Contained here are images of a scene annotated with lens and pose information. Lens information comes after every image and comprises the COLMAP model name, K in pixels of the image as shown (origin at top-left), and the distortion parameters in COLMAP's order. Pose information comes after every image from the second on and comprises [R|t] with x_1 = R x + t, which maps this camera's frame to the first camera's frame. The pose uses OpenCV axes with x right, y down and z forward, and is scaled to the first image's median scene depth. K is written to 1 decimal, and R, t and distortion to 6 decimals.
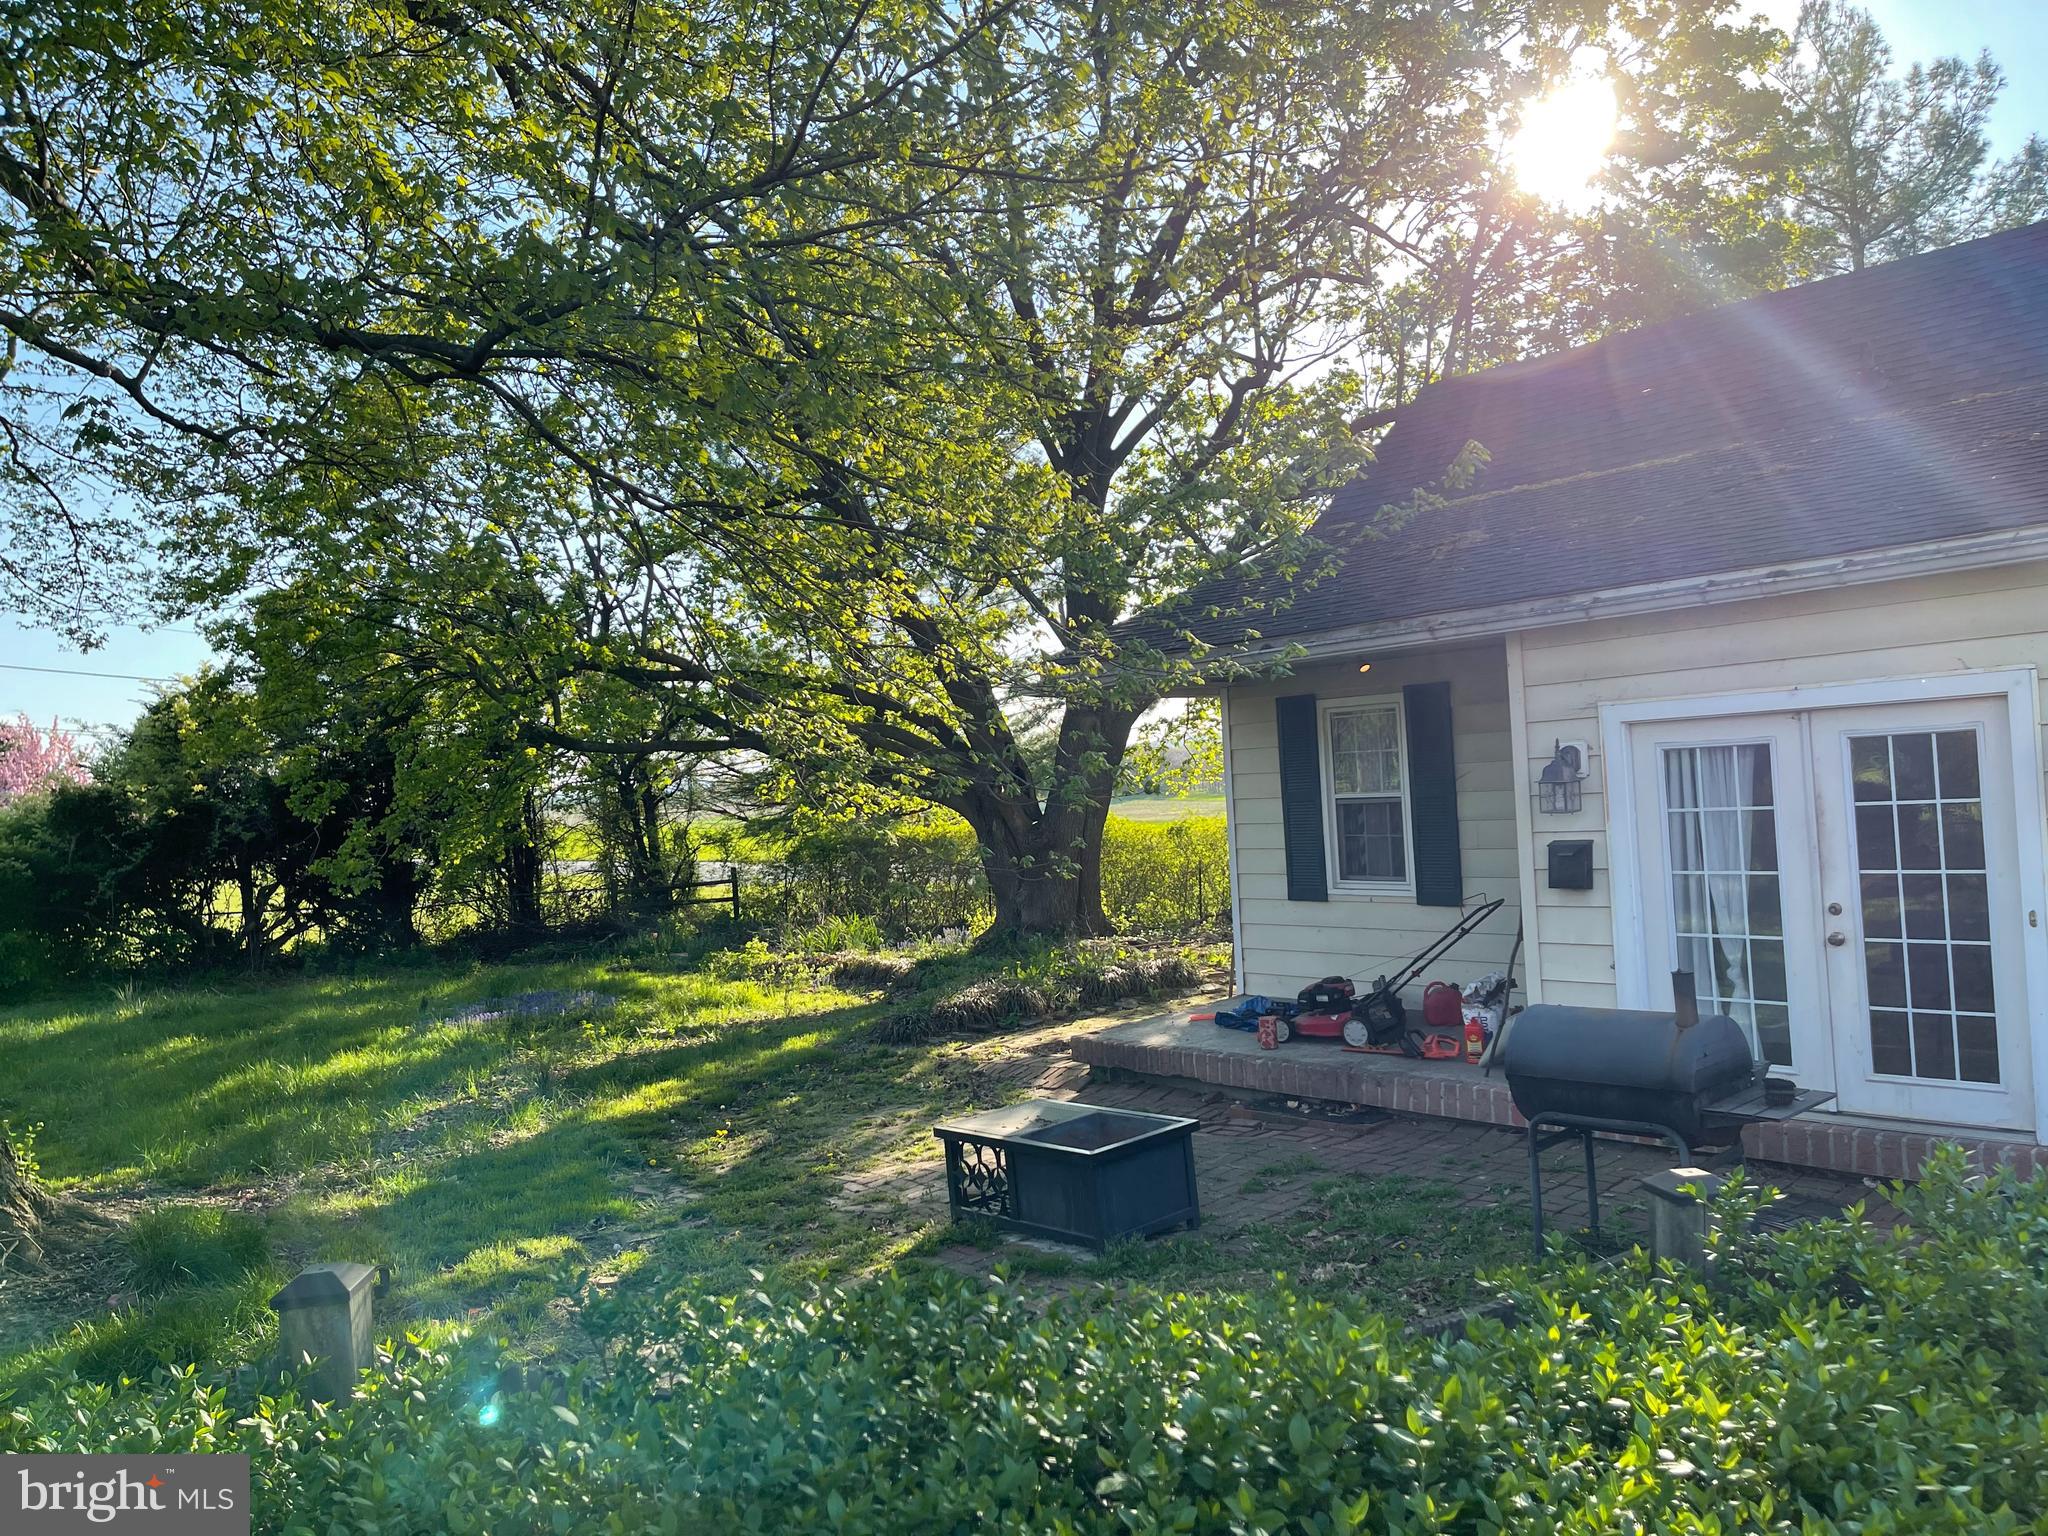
lens RADIAL K [[1565.1, 0, 1009.4], [0, 1565.1, 772.9], [0, 0, 1]] dist [0.105081, -0.140011]
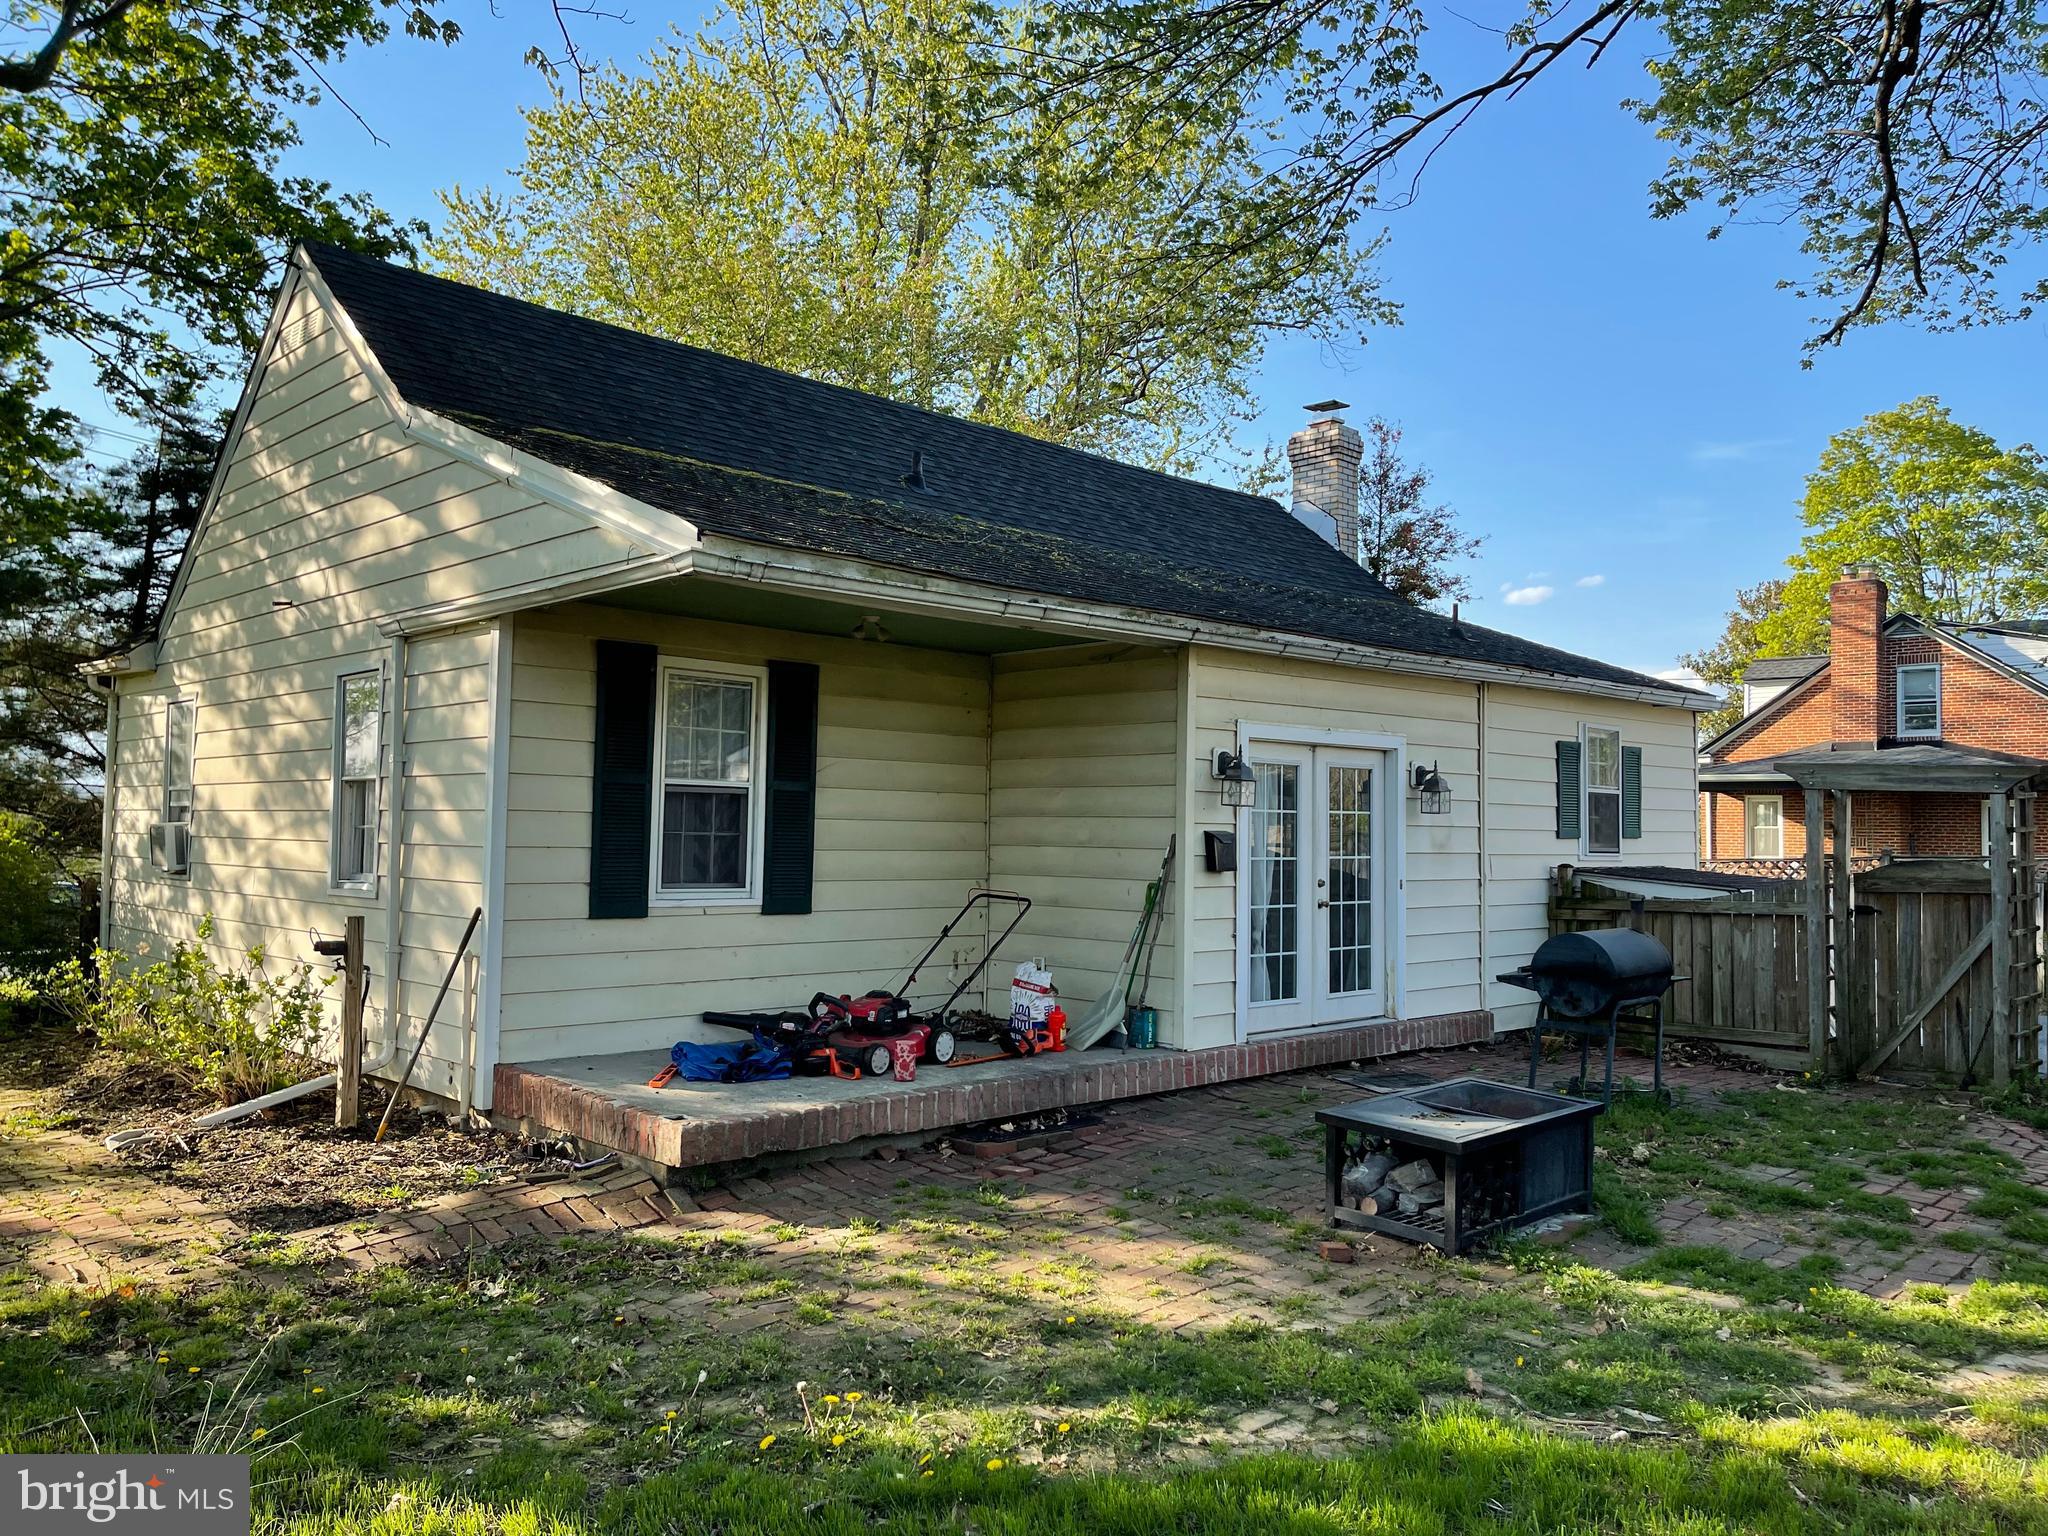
lens RADIAL K [[1565.1, 0, 1009.4], [0, 1565.1, 772.9], [0, 0, 1]] dist [0.105081, -0.140011]
pose [[-0.049996, 0.094797, 0.994240, -0.744733], [-0.021207, 0.995160, -0.095951, 0.106688], [-0.998524, -0.025882, -0.047743, 1.119561]]
